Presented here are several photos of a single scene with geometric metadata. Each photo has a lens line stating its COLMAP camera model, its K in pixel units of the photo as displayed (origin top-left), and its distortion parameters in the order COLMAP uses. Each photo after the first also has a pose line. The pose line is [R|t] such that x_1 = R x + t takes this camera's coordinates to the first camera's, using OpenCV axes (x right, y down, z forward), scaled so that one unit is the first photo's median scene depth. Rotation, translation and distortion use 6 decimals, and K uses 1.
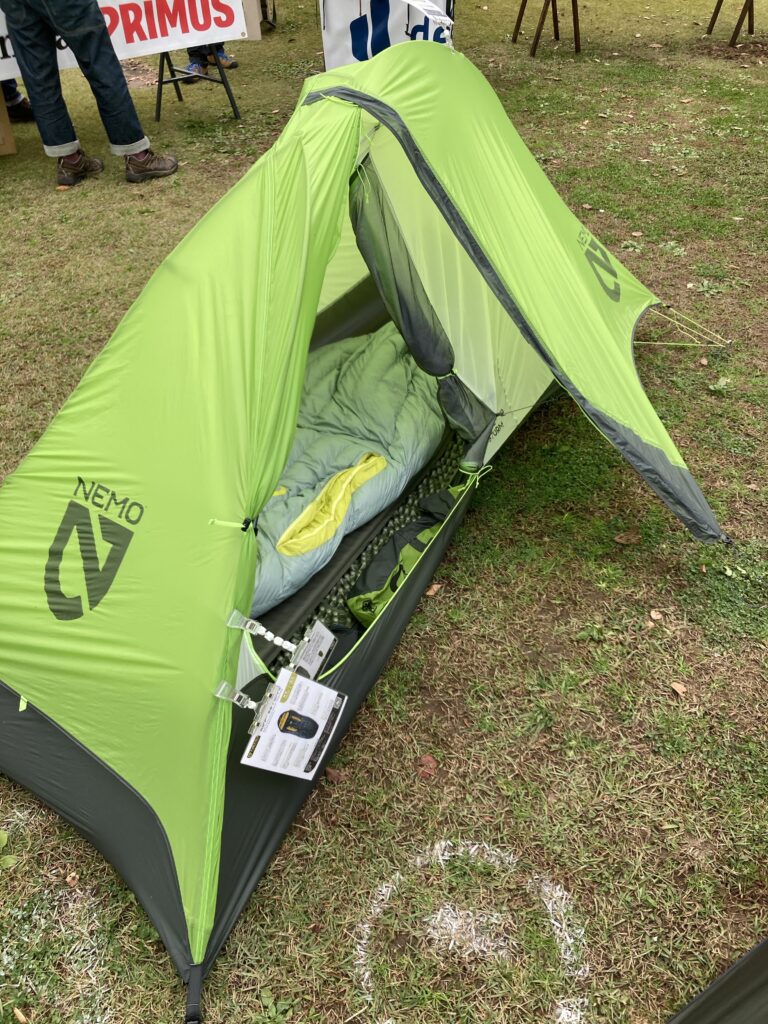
lens RADIAL K [[836.2, 0, 383.1], [0, 836.2, 493.8], [0, 0, 1]] dist [0.348939, -0.001461]
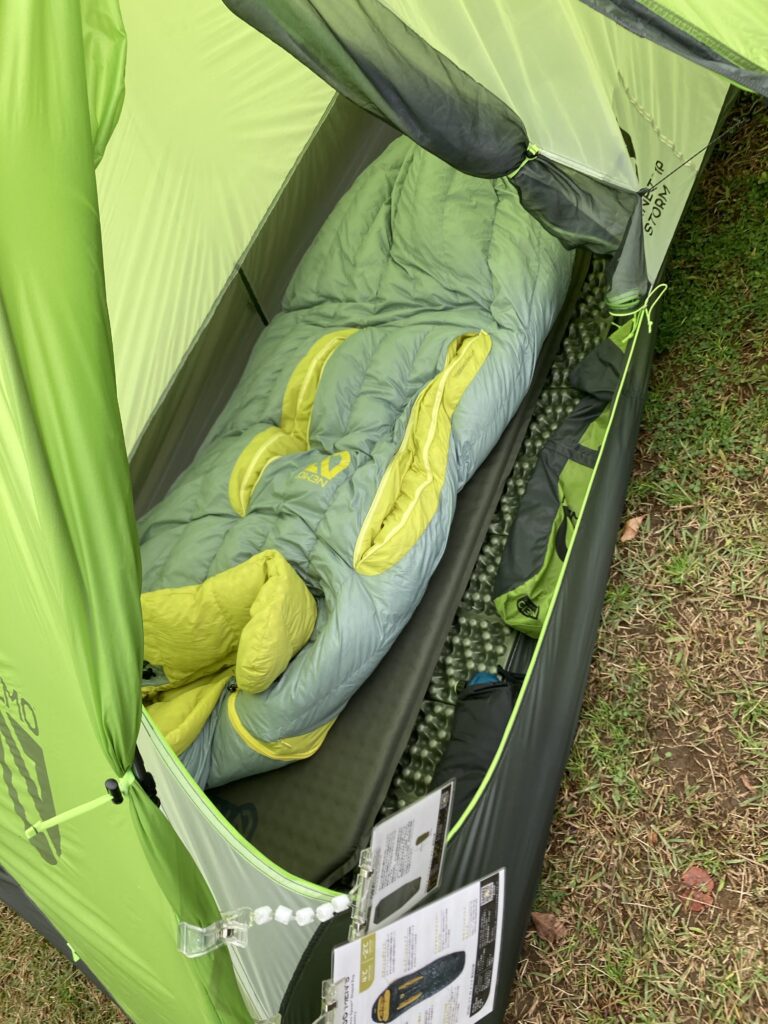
lens RADIAL K [[841.4, 0, 381.4], [0, 841.4, 496.0], [0, 0, 1]] dist [0.062103, -0.002278]
pose [[0.881983, -0.312028, -0.353191, 0.121511], [0.396290, 0.896638, 0.197472, -0.093404], [0.255067, -0.314133, 0.914473, 0.413392]]
